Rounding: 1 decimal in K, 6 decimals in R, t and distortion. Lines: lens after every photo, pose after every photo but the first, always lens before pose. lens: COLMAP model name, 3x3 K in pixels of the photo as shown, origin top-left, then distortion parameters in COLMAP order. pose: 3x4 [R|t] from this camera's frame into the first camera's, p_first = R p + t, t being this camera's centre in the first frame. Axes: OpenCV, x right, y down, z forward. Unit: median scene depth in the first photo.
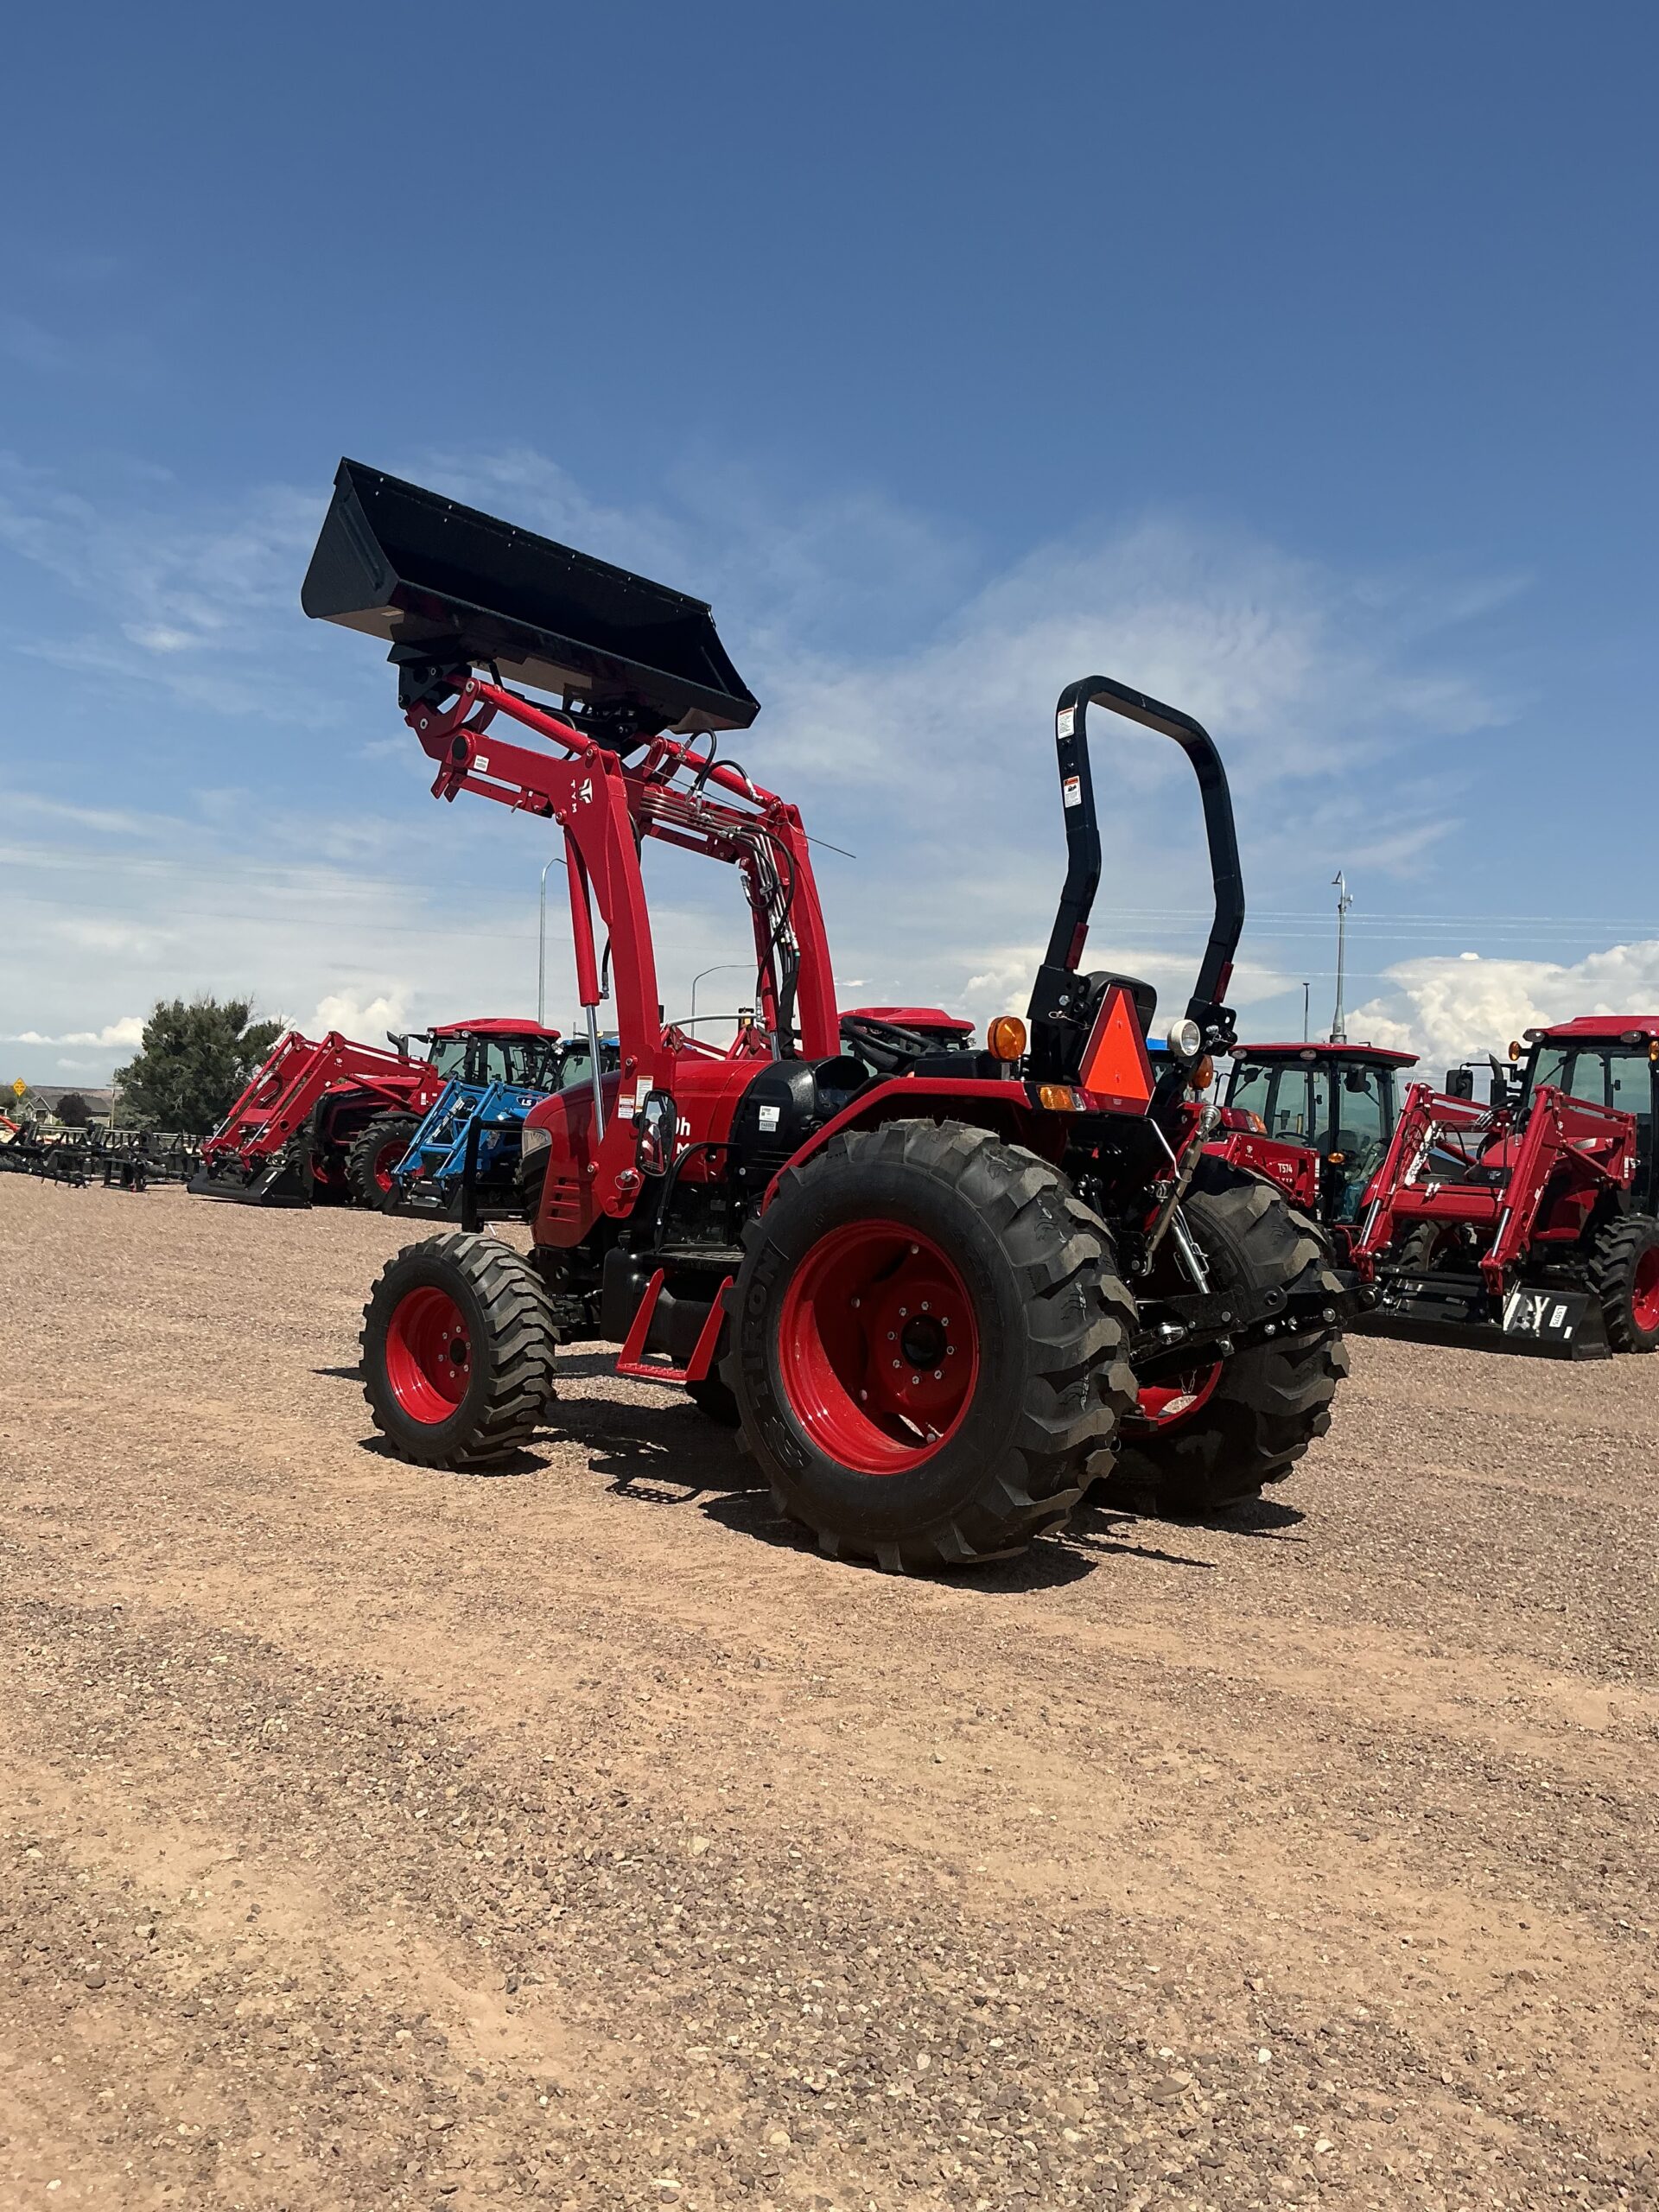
lens RADIAL K [[1877.6, 0, 831.1], [0, 1877.6, 1128.2], [0, 0, 1]] dist [0.101780, -0.227258]
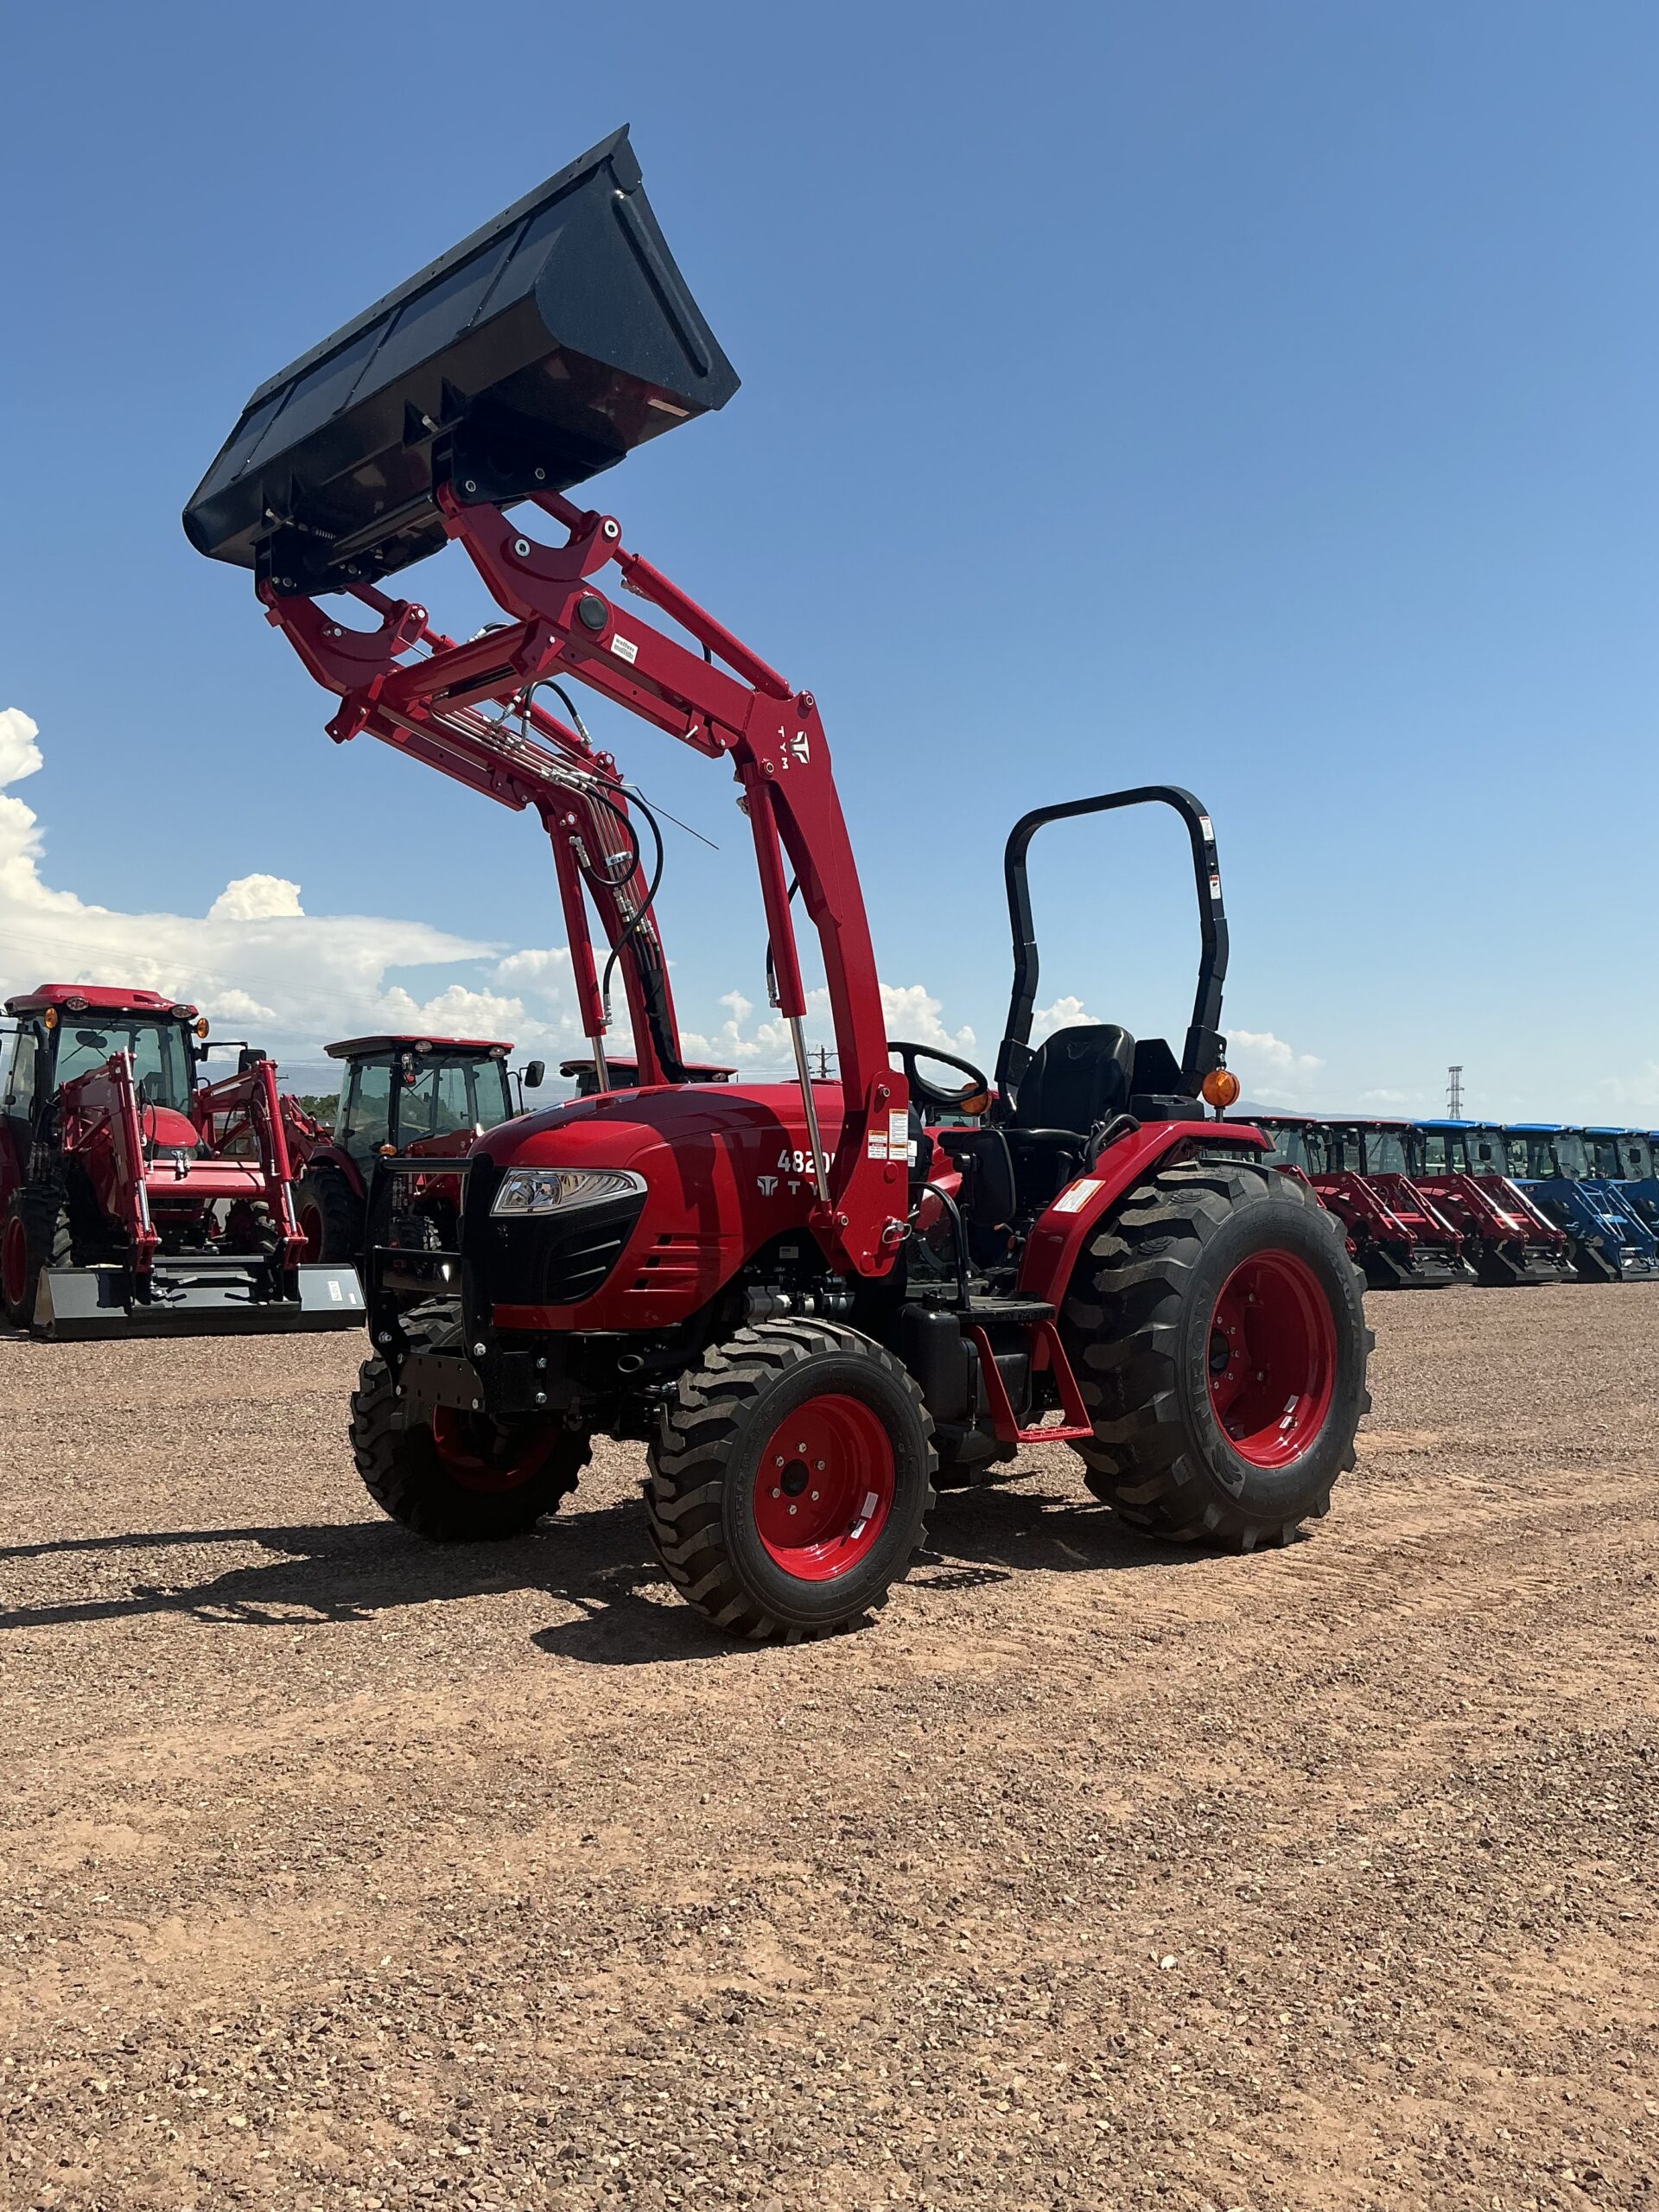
lens RADIAL K [[1877.6, 0, 838.5], [0, 1877.6, 1097.9], [0, 0, 1]] dist [0.101780, -0.227258]
pose [[0.148907, -0.008441, 0.988815, -0.939032], [-0.025040, 0.999611, 0.012304, -0.042144], [-0.988534, -0.026592, 0.148638, 0.884997]]
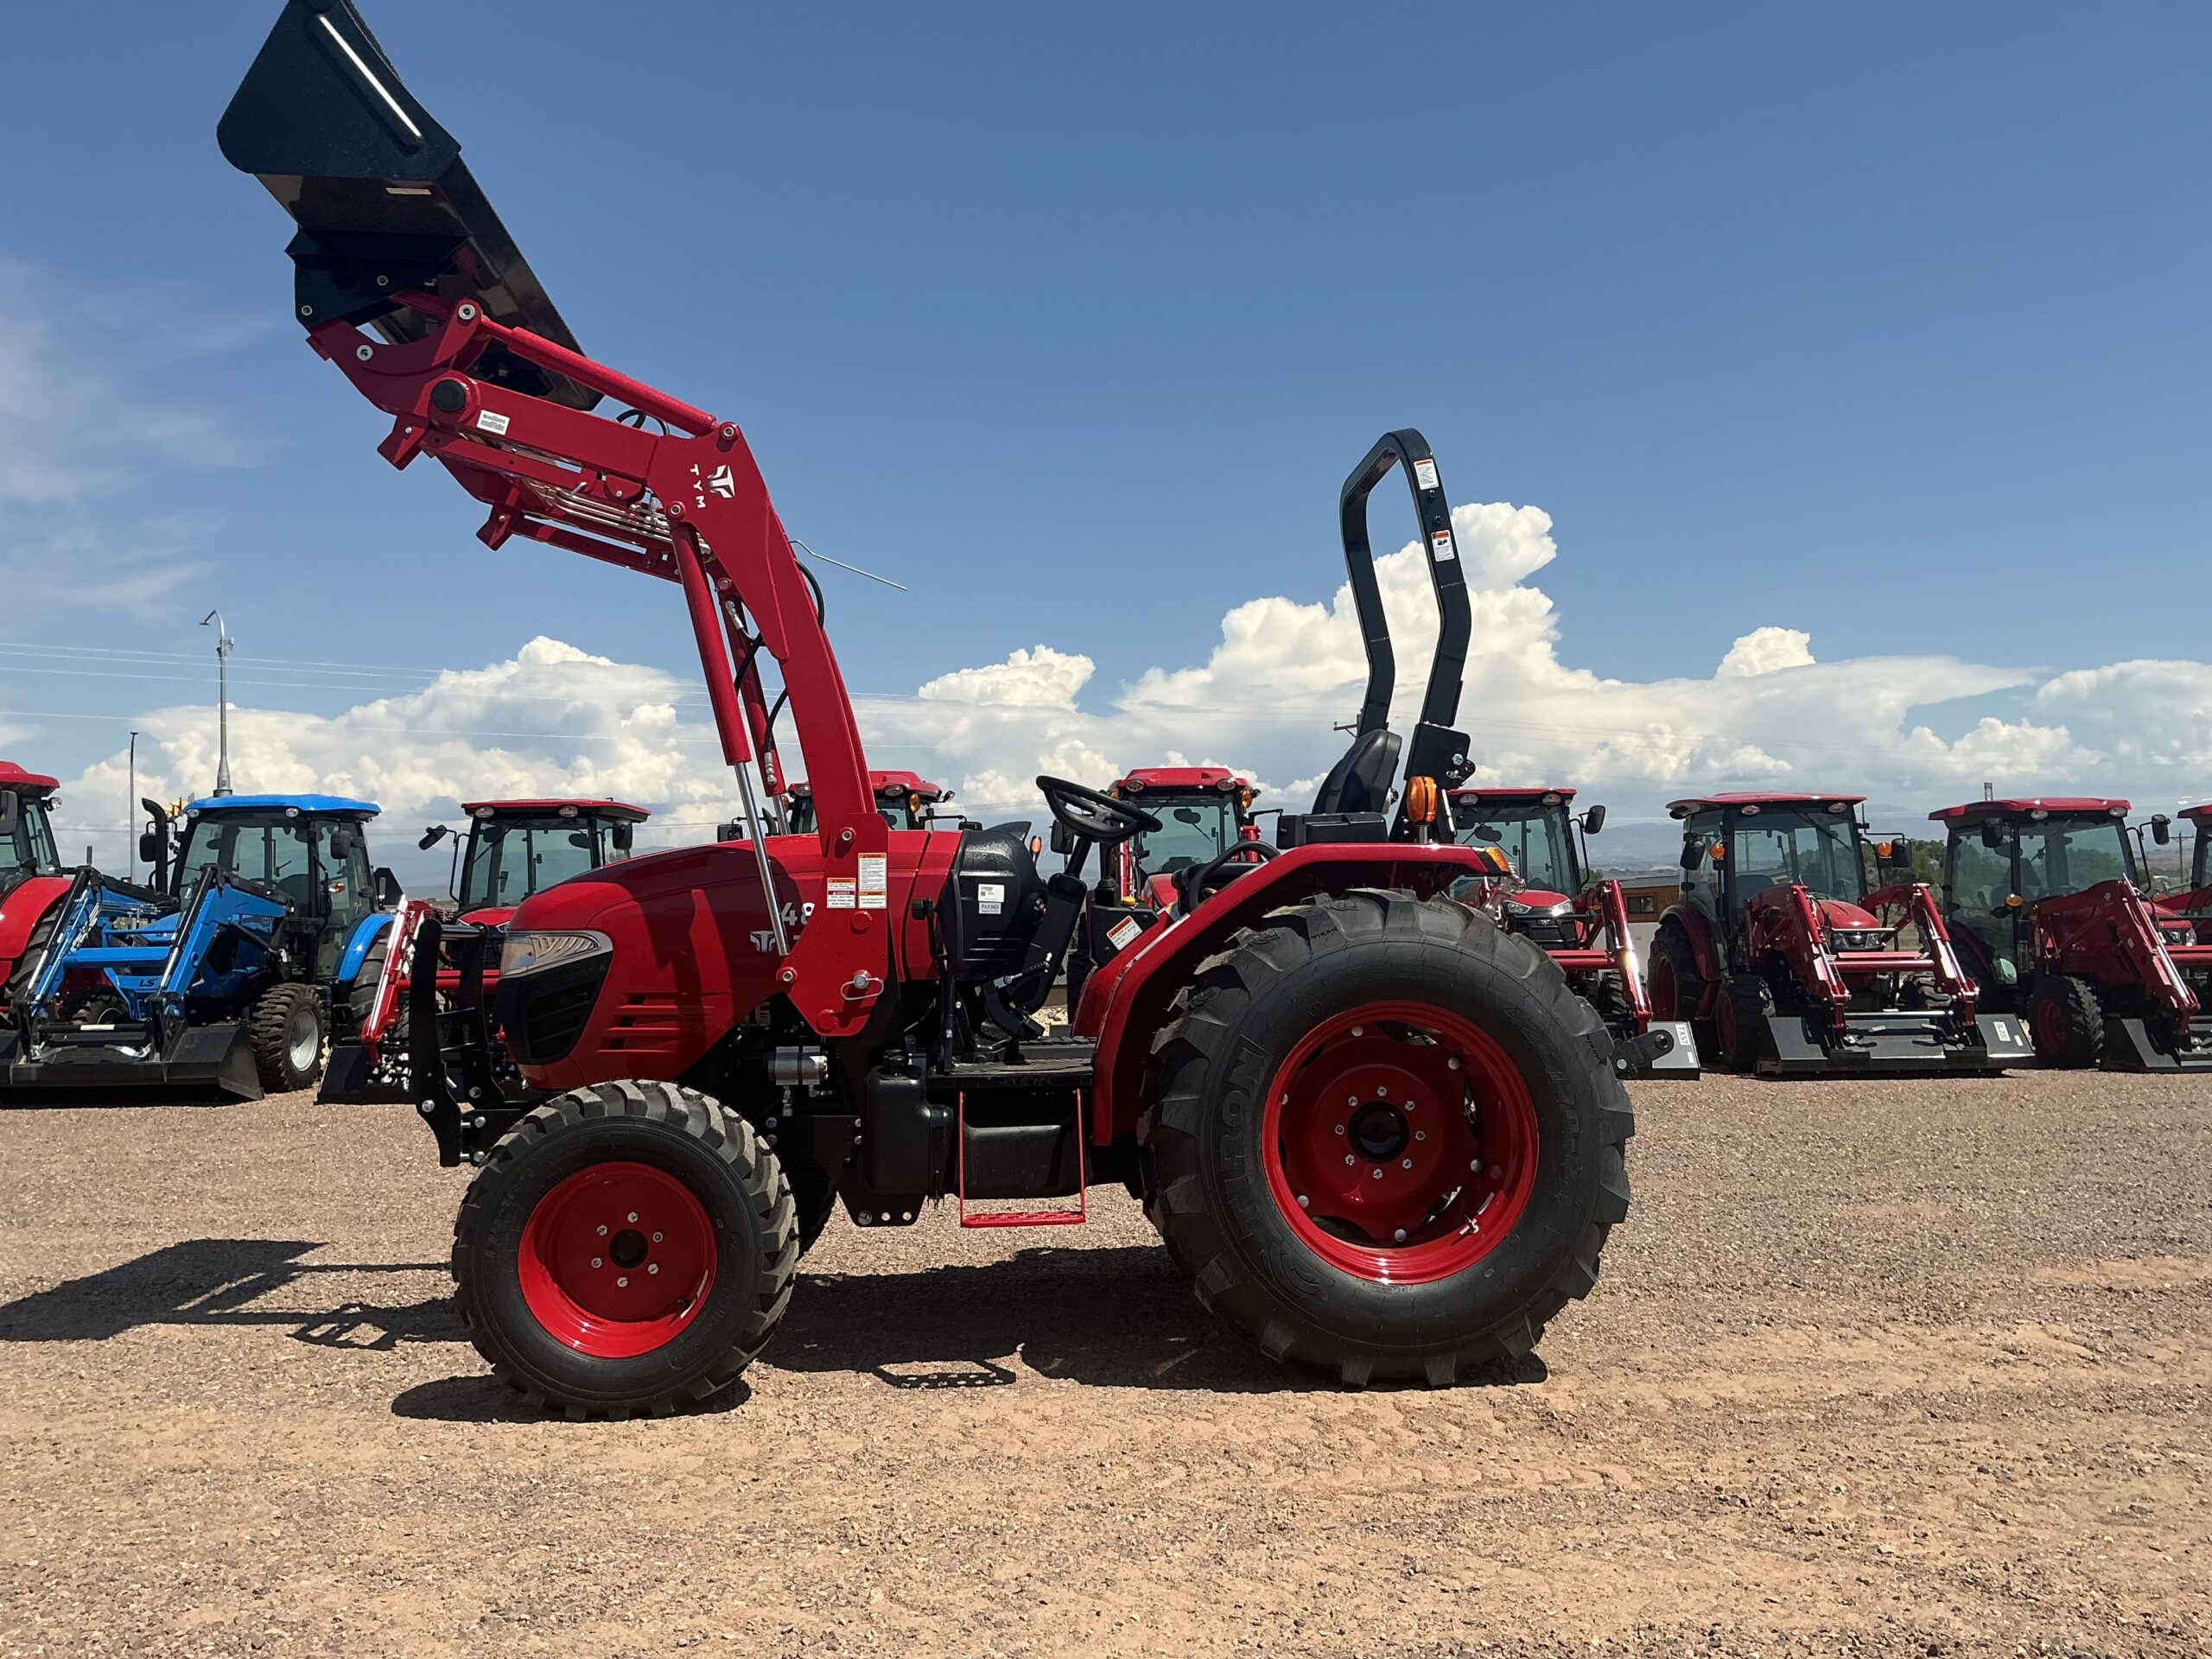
lens RADIAL K [[1877.6, 0, 1125.0], [0, 1877.6, 824.6], [0, 0, 1]] dist [0.101780, -0.227258]
pose [[0.713204, -0.024270, 0.700536, -0.566272], [0.044795, 0.998936, -0.010998, -0.025739], [-0.699524, 0.039224, 0.713532, 0.356538]]
